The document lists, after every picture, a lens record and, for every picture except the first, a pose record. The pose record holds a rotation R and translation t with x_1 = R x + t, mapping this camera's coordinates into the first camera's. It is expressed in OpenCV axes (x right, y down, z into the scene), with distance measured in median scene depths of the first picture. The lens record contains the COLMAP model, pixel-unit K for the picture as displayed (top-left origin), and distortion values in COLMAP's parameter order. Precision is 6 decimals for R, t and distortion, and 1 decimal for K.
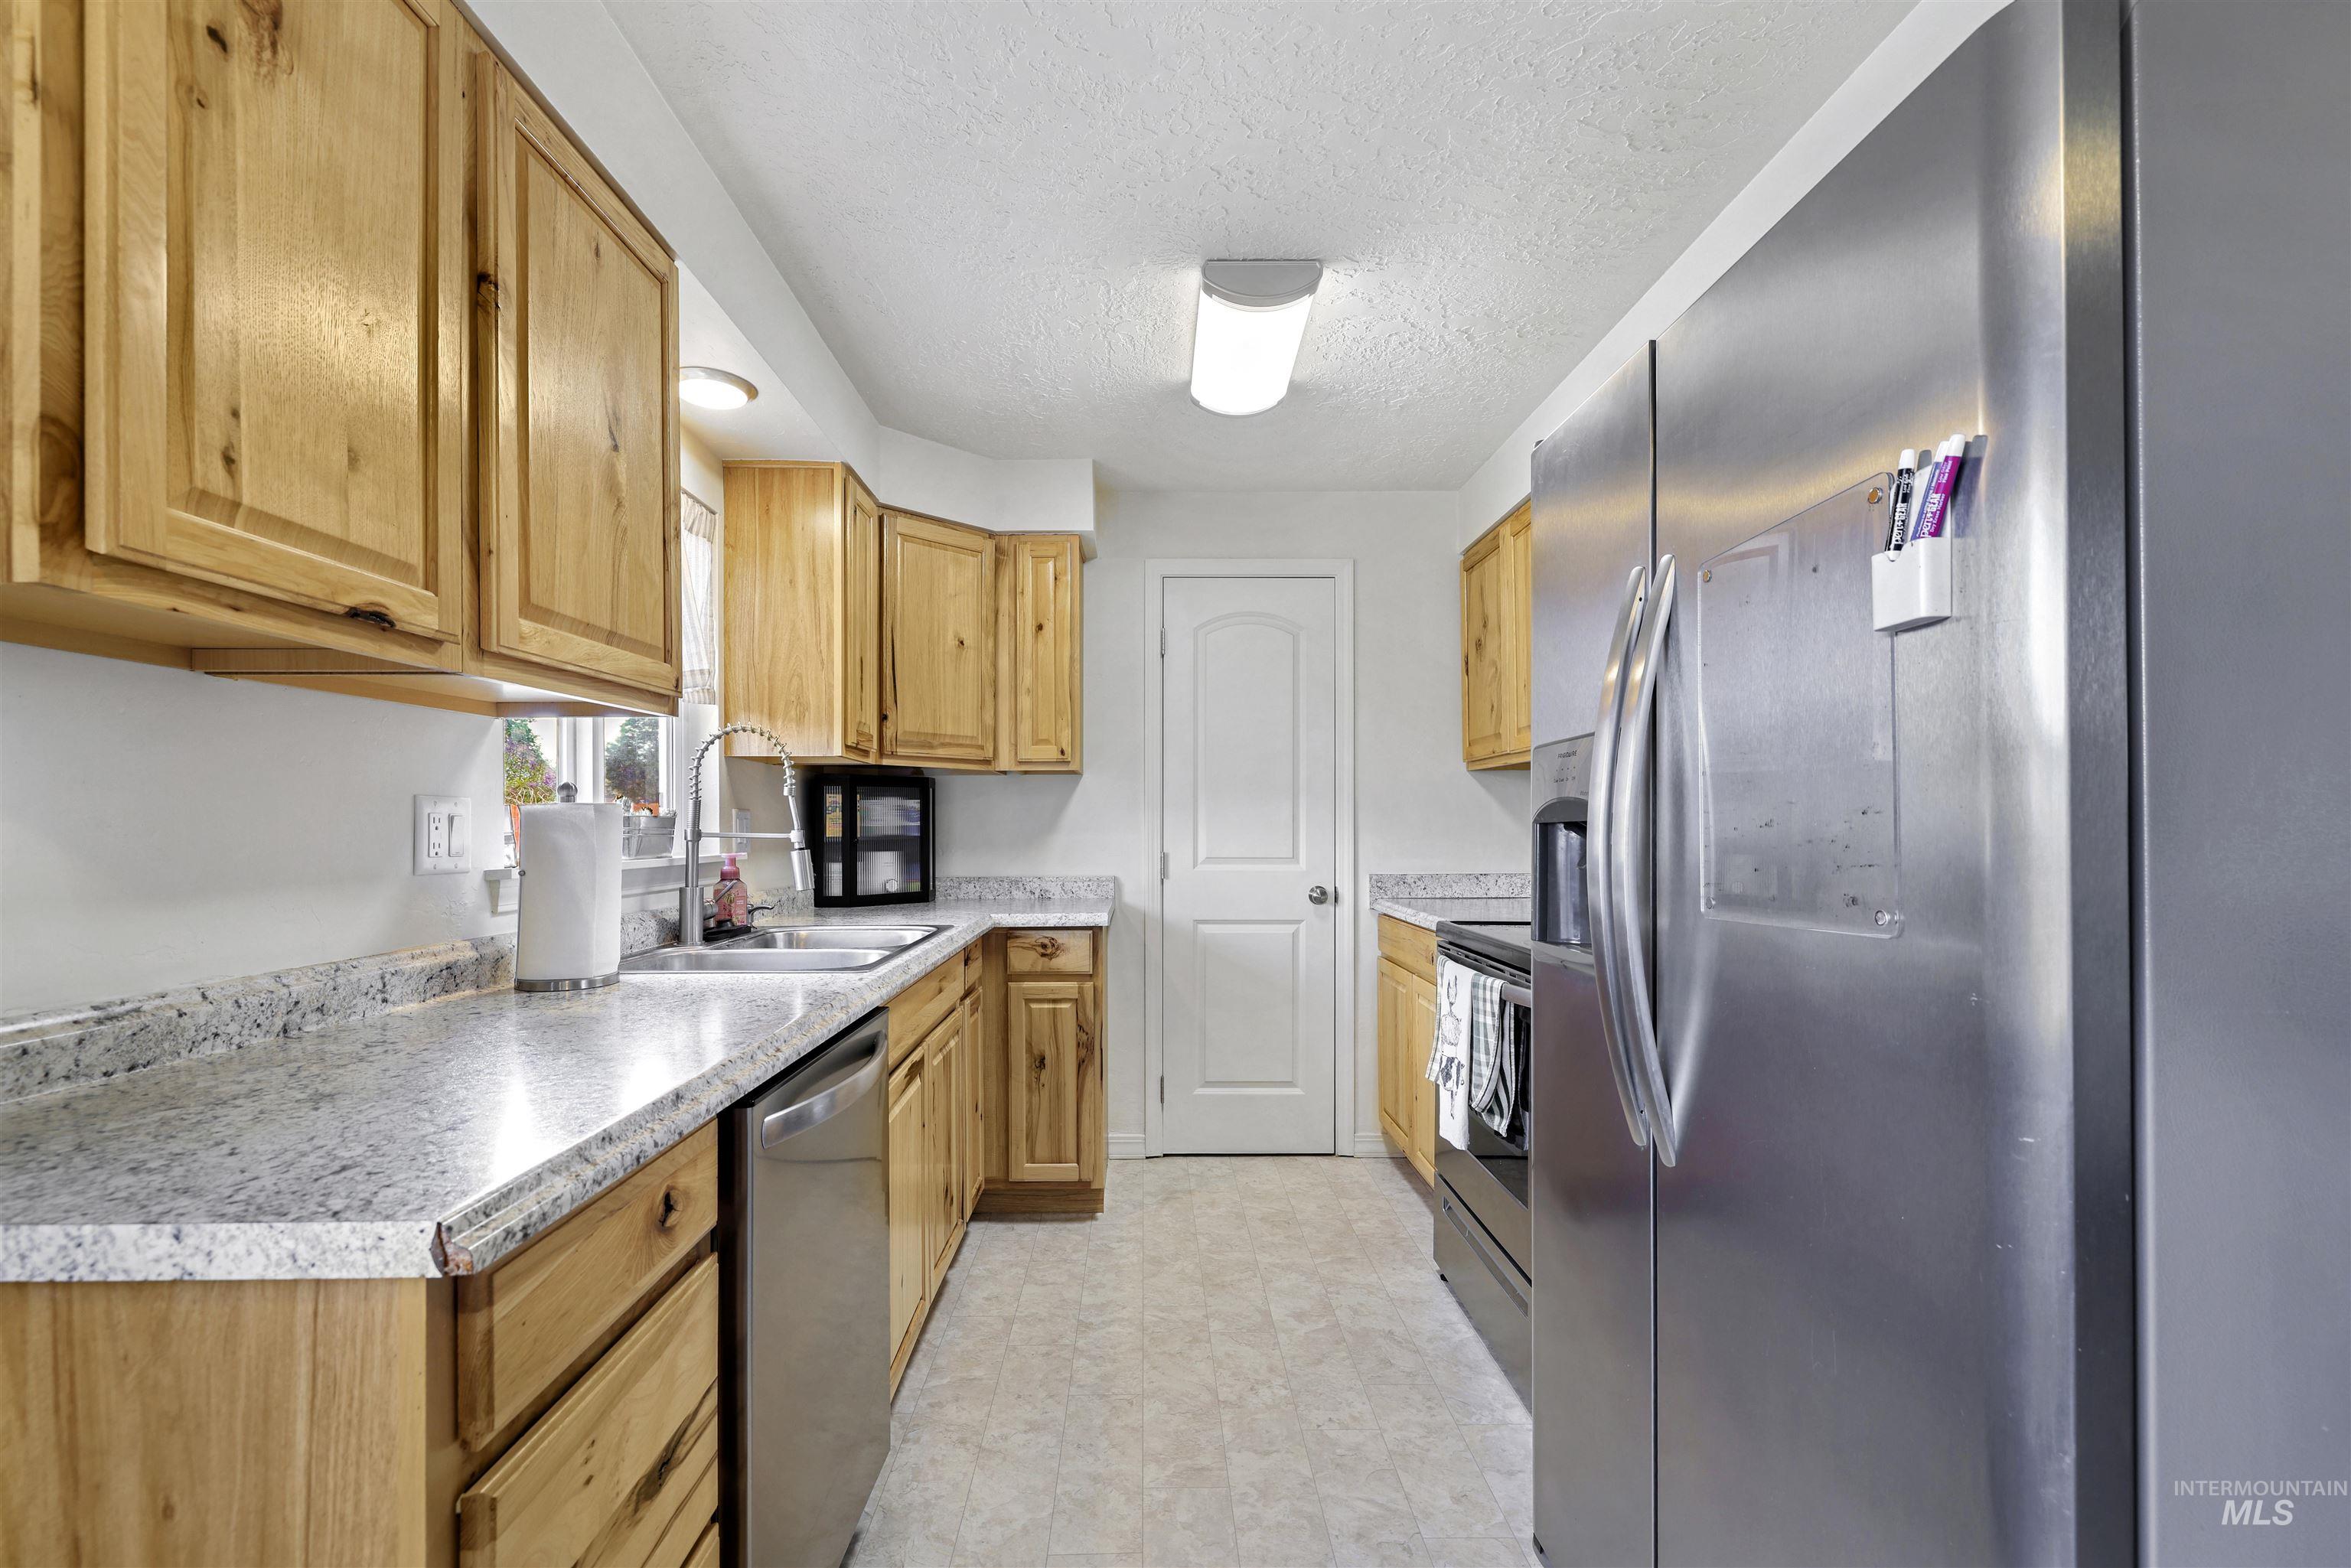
lens RADIAL K [[1016.9, 0, 1139.6], [0, 1016.9, 826.1], [0, 0, 1]] dist [-0.002085, 0.000188]
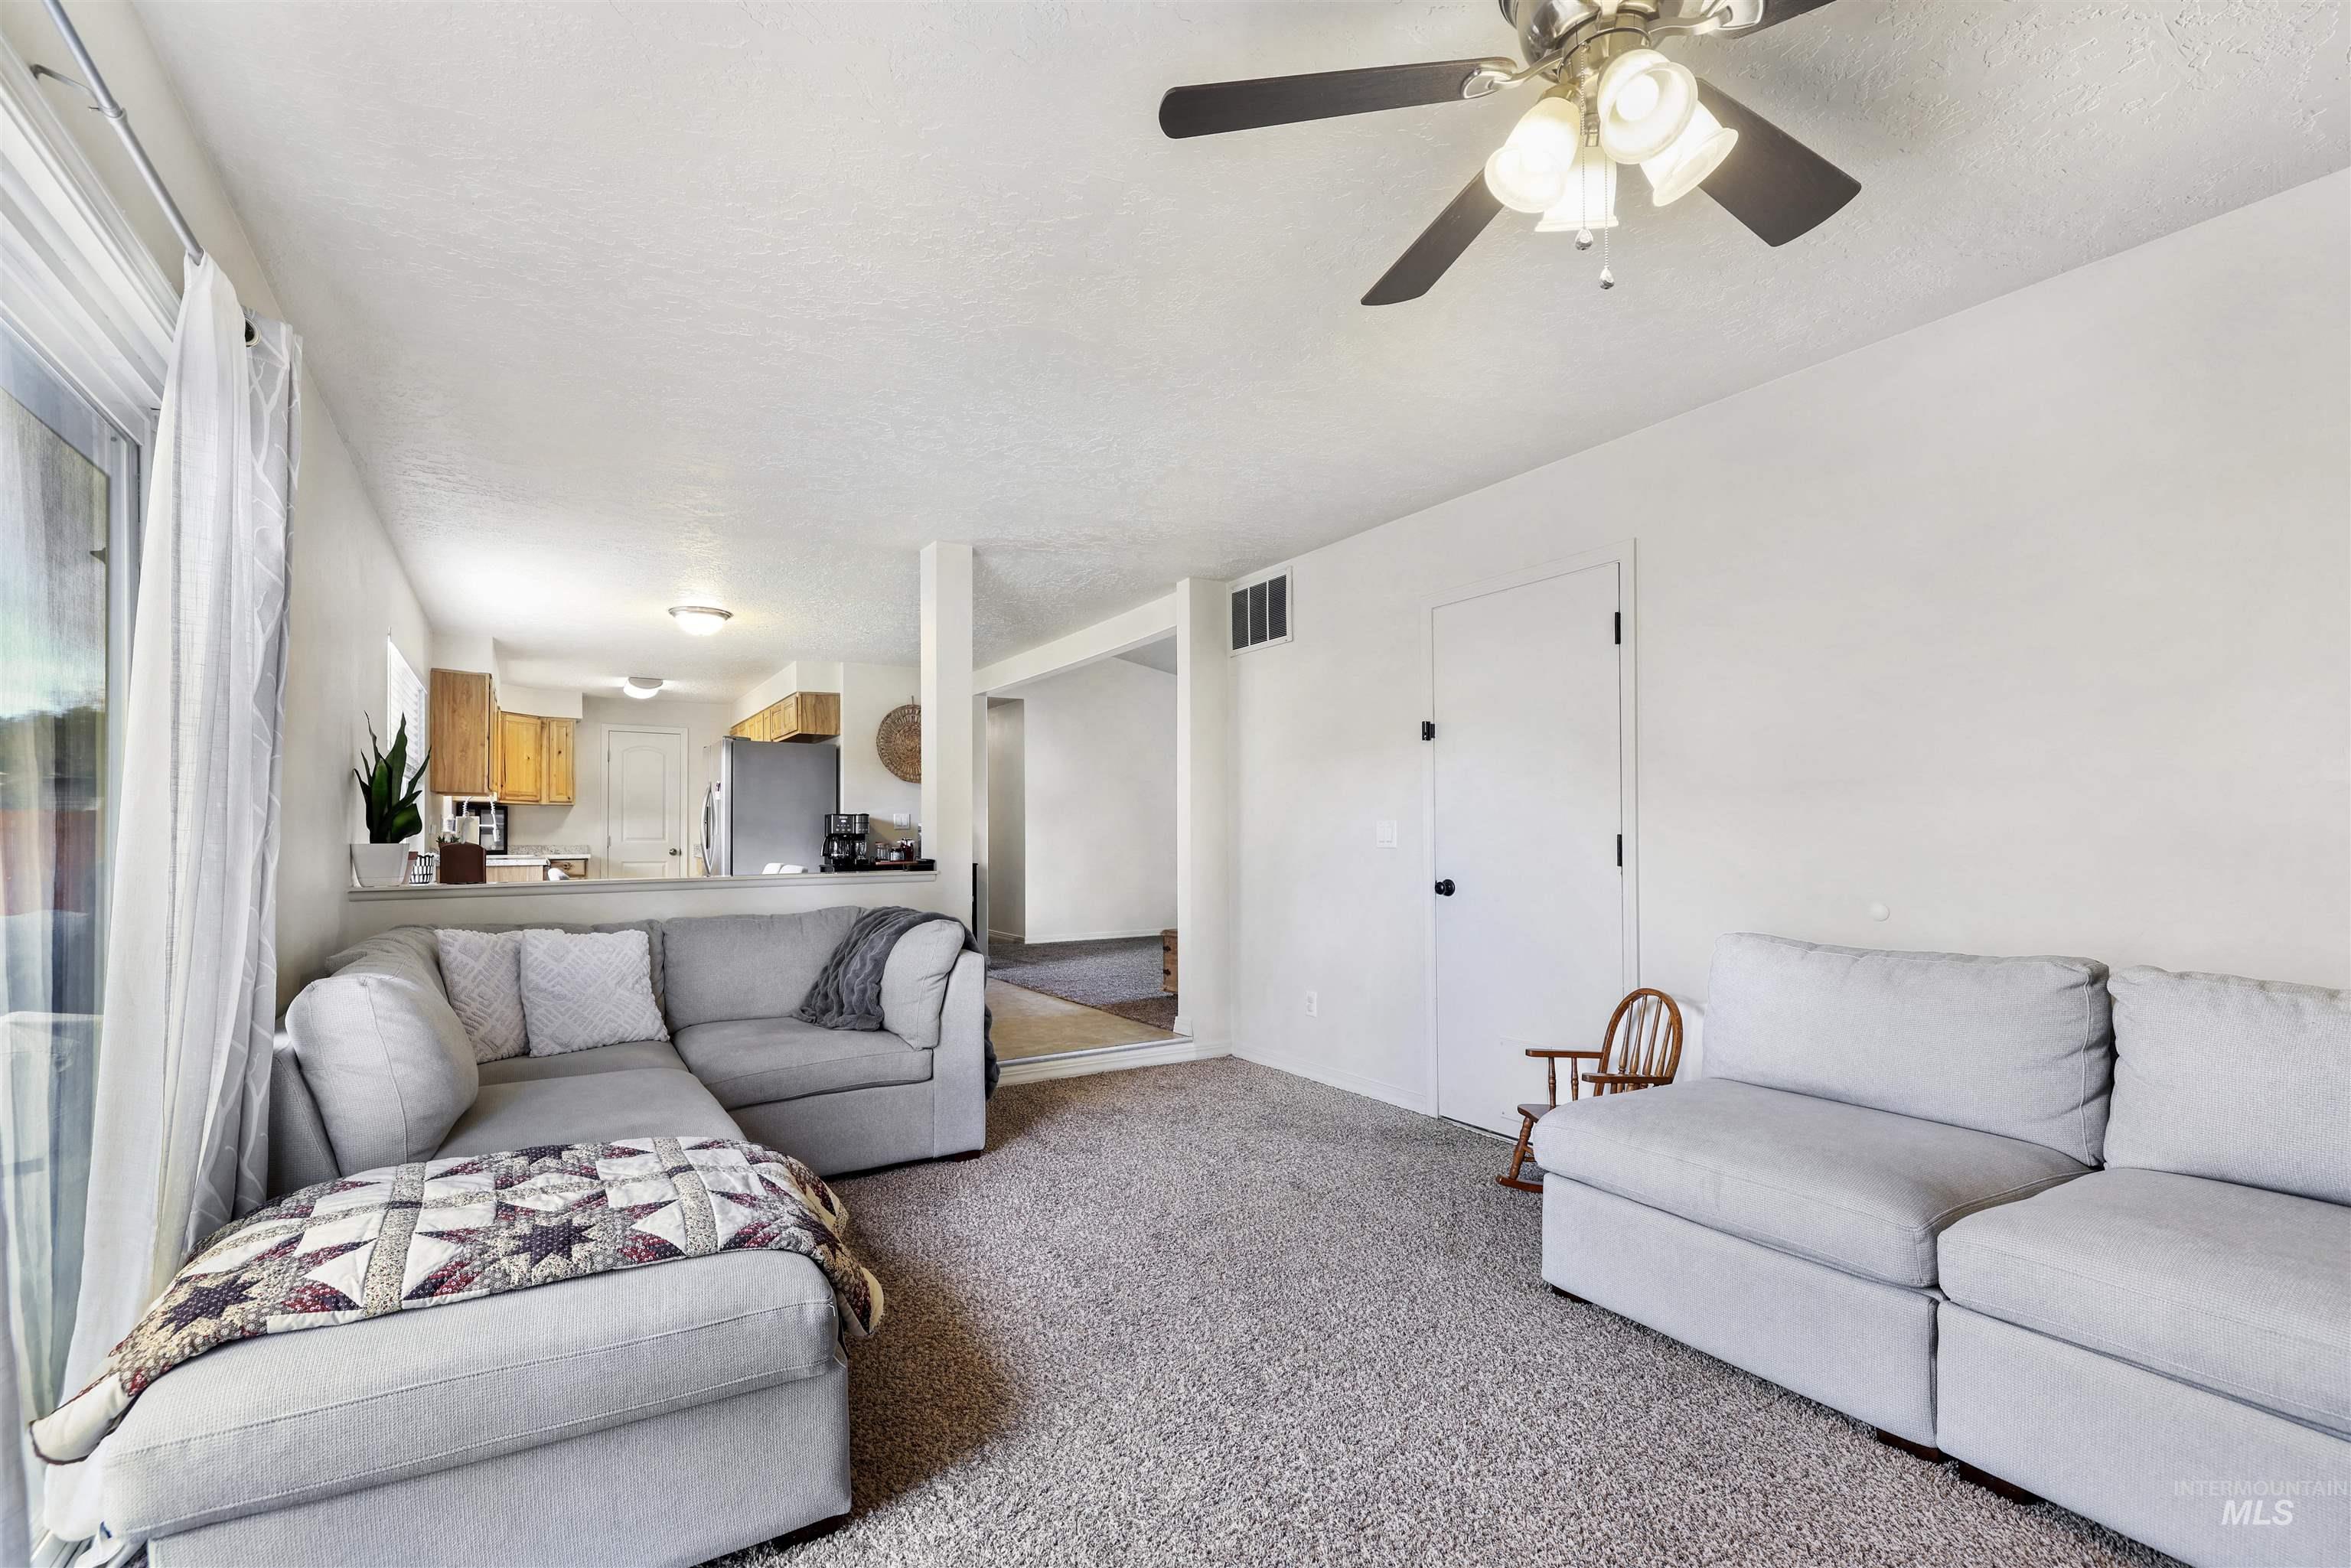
lens RADIAL K [[1016.9, 0, 1156.7], [0, 1016.9, 830.7], [0, 0, 1]] dist [-0.002085, 0.000188]
pose [[0.850616, 0.007138, 0.525739, -0.249268], [-0.001935, 0.999944, -0.010444, 0.059327], [-0.525784, 0.007867, 0.850582, -3.219308]]
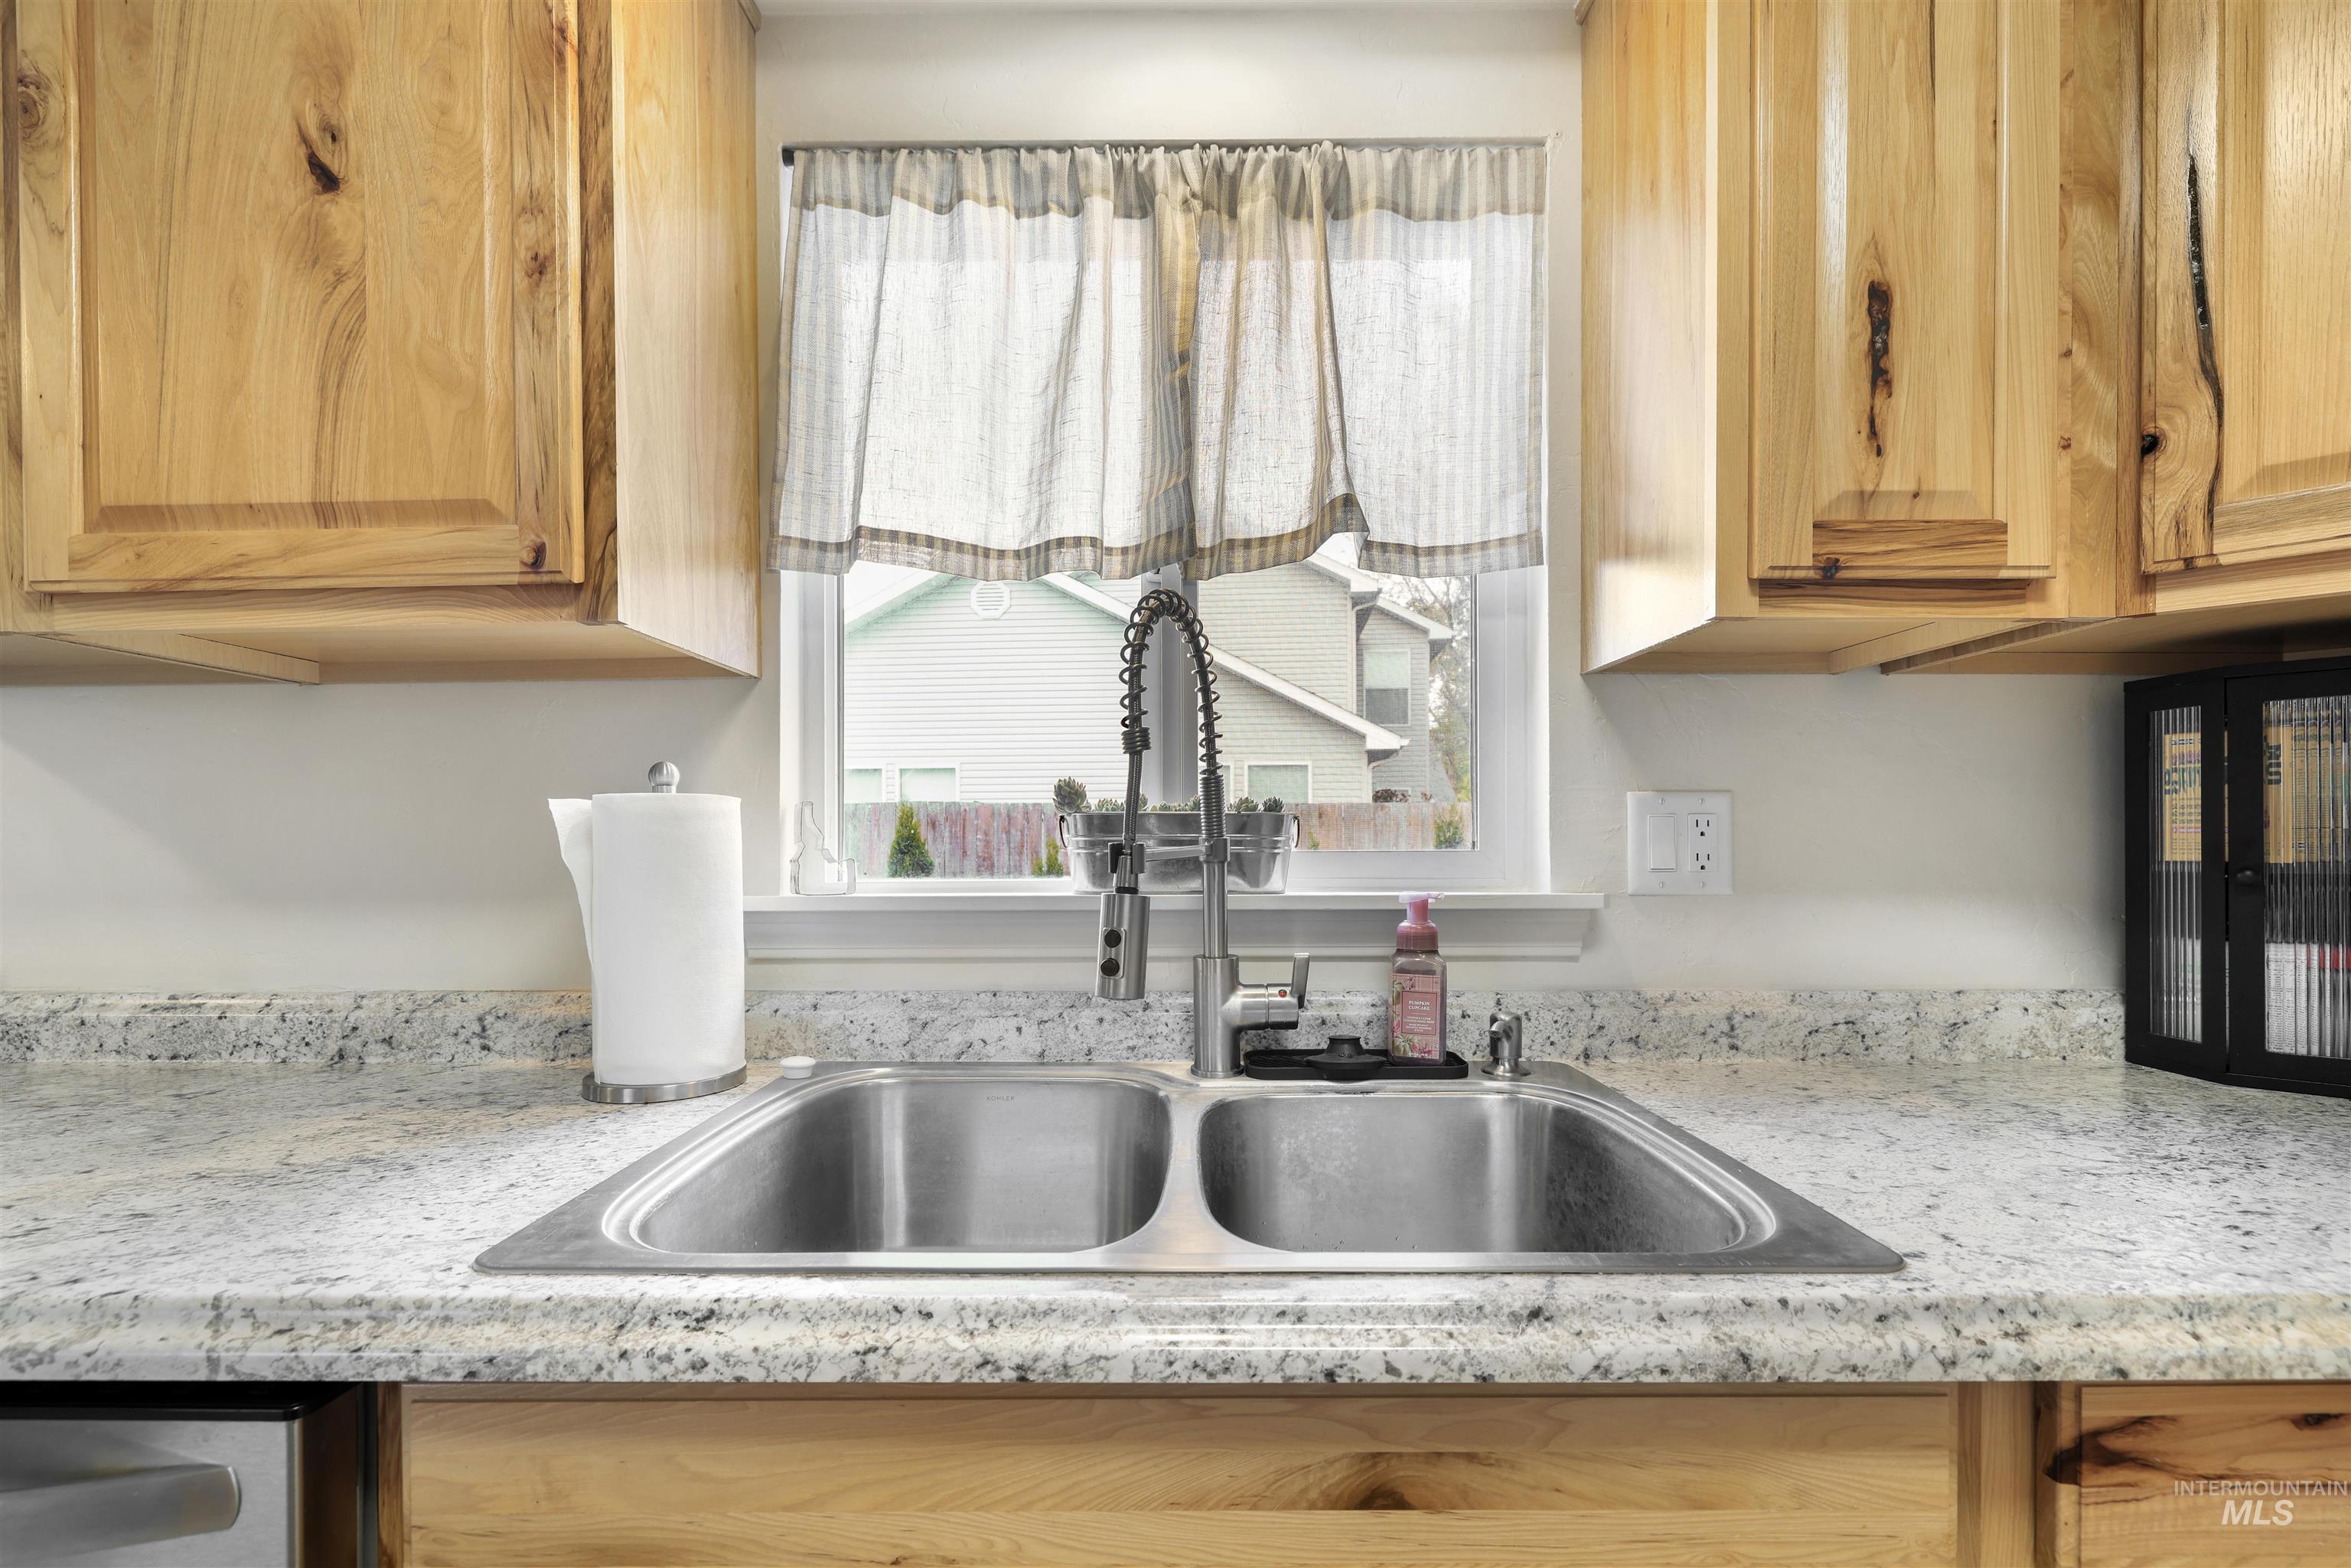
lens RADIAL K [[1016.9, 0, 1182.7], [0, 1016.9, 835.9], [0, 0, 1]] dist [-0.002085, 0.000188]
pose [[0.002385, 0.015619, -0.999875, 0.025890], [0.004166, 0.999869, 0.015628, -0.003026], [0.999988, -0.004203, 0.002320, 0.607506]]
